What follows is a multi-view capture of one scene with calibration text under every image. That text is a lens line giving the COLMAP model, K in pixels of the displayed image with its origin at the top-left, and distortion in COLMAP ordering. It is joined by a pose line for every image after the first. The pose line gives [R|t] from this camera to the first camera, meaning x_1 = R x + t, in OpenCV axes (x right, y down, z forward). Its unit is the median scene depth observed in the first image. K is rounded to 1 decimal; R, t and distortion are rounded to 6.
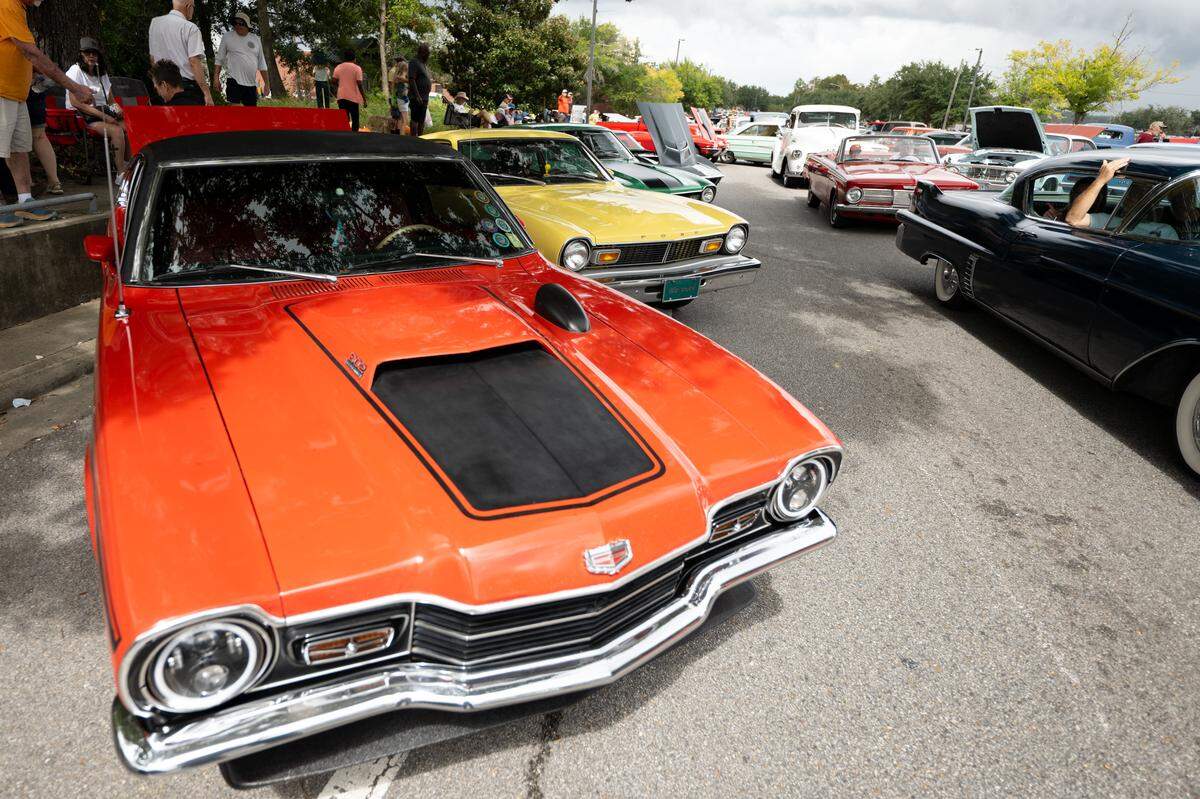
lens RADIAL K [[1671.7, 0, 600.0], [0, 1671.7, 399.5], [0, 0, 1]] dist [-0.018671, -0.008539]
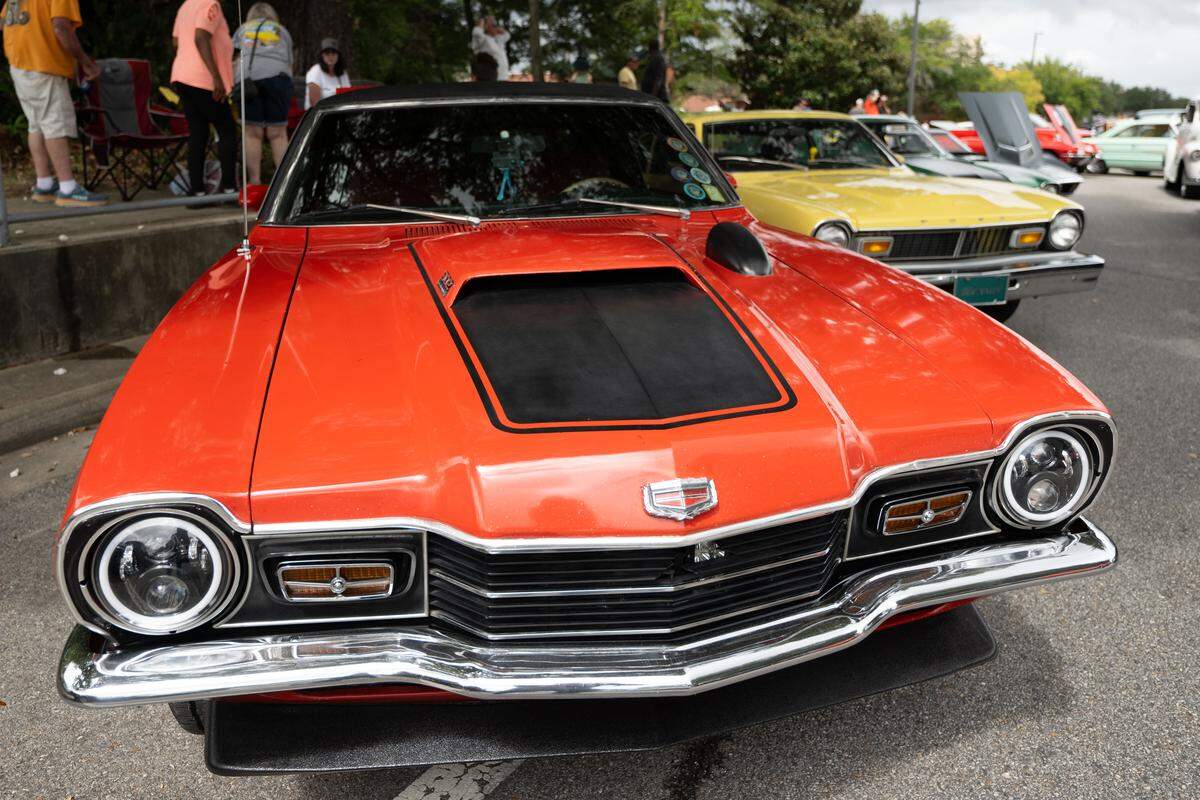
lens RADIAL K [[1671.7, 0, 600.0], [0, 1671.7, 400.0], [0, 0, 1]] dist [-0.018671, -0.008539]
pose [[0.845819, -0.049959, -0.531125, 0.307753], [-0.136593, 0.942135, -0.306144, 0.239188], [0.515686, 0.331491, 0.790052, 0.345612]]
